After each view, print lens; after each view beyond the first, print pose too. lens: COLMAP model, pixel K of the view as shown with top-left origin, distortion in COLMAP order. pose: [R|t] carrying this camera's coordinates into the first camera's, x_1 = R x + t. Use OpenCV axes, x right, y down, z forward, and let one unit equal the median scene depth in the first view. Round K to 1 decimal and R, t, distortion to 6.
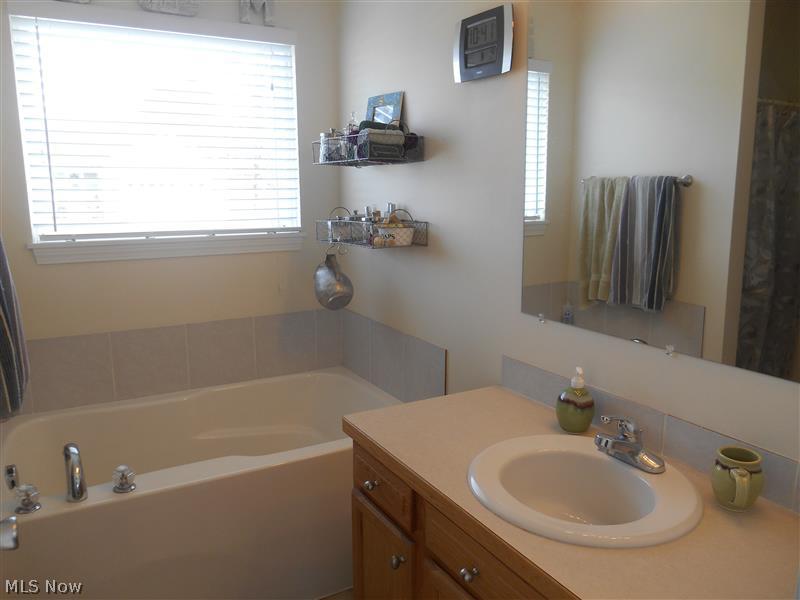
lens RADIAL K [[619.1, 0, 399.9], [0, 619.1, 300.1], [0, 0, 1]] dist [-0.012242, -0.016673]
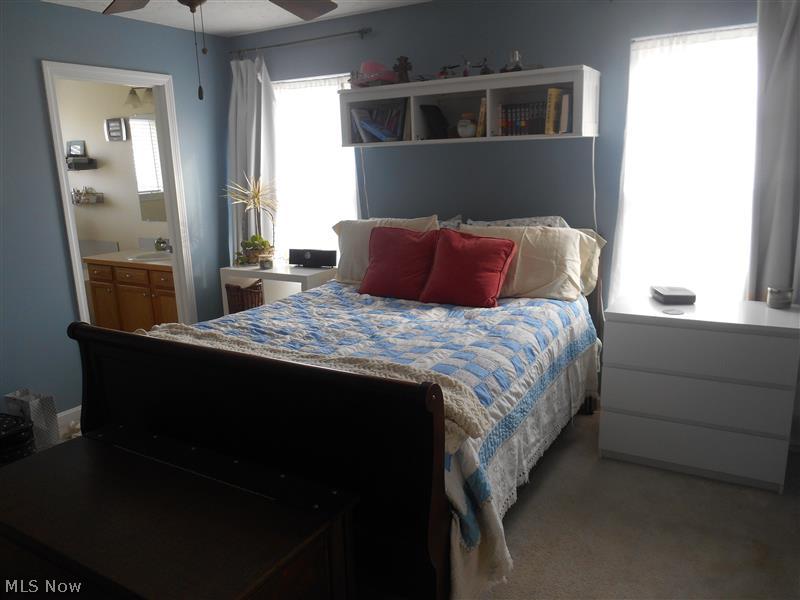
lens RADIAL K [[619.1, 0, 402.9], [0, 619.1, 299.1], [0, 0, 1]] dist [-0.012242, -0.016673]
pose [[0.872821, -0.135292, 0.468914, -0.120931], [0.121018, 0.990798, 0.060609, 0.293968], [-0.472799, 0.003846, 0.881162, -1.764725]]
